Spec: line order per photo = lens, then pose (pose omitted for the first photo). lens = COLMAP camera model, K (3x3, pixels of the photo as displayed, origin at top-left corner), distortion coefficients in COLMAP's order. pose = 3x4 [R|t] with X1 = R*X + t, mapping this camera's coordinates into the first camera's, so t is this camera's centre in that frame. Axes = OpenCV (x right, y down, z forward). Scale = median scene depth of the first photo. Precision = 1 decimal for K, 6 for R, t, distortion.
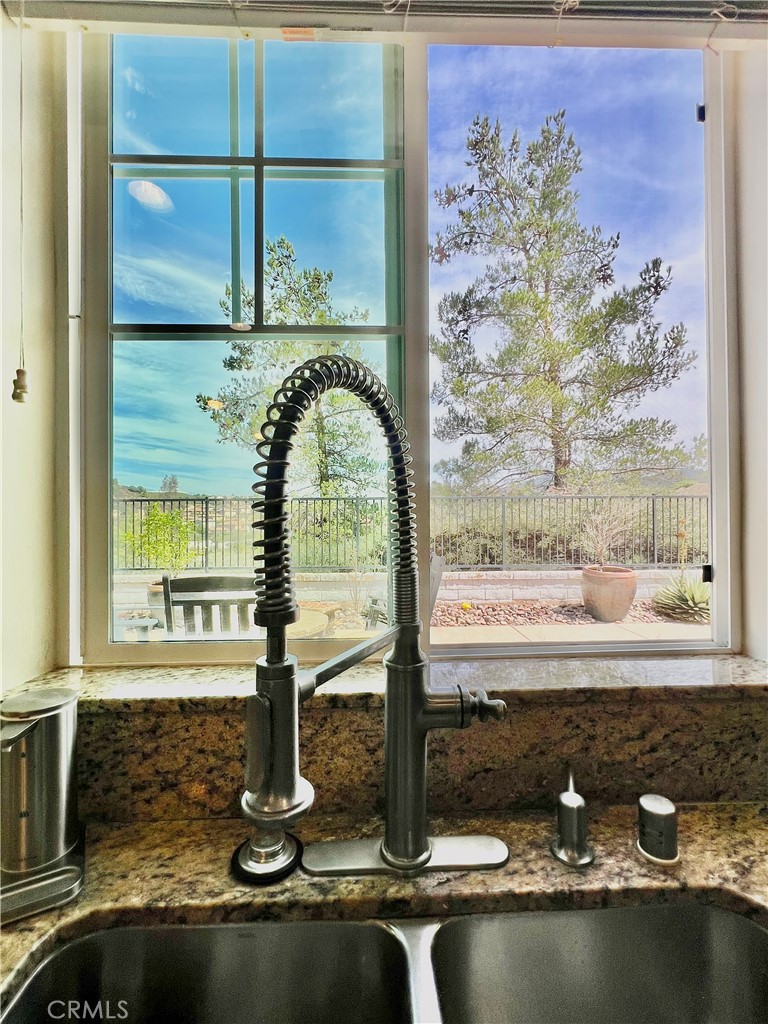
lens RADIAL K [[486.6, 0, 384.0], [0, 486.6, 512.0], [0, 0, 1]] dist [-0.000256, -0.000905]
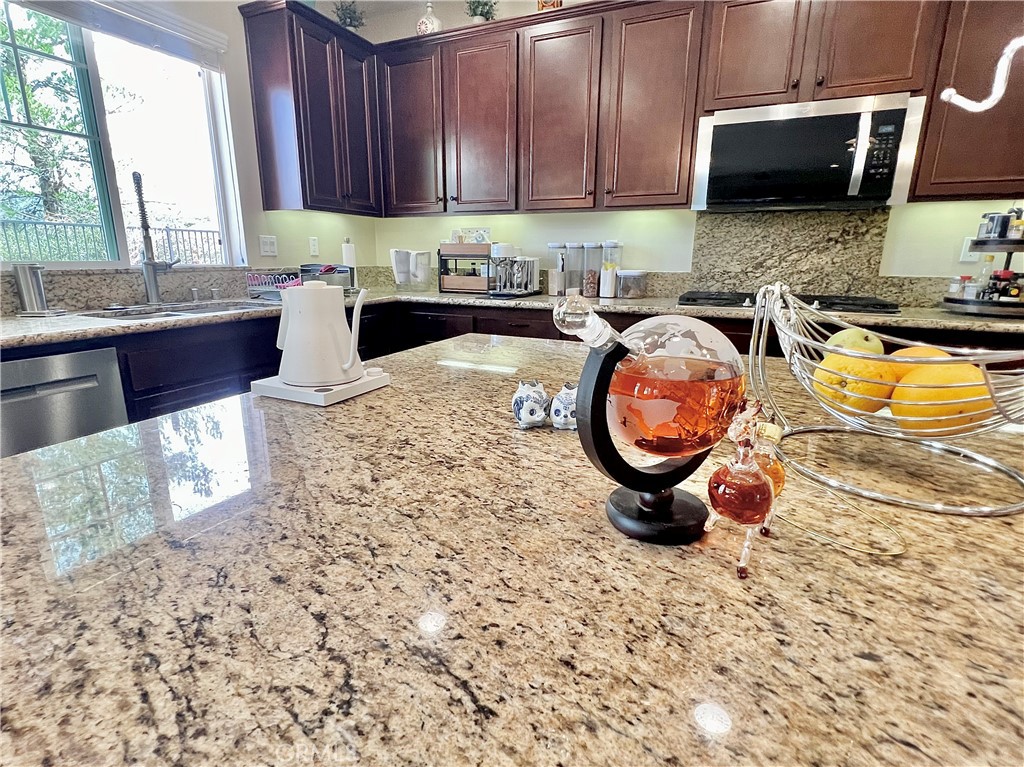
lens RADIAL K [[486.6, 0, 508.2], [0, 486.6, 382.7], [0, 0, 1]] dist [-0.000256, -0.000905]
pose [[0.440810, -0.217936, 0.870741, -1.924283], [-0.014941, 0.968161, 0.249883, 0.250479], [-0.897476, -0.123160, 0.423519, -2.815093]]
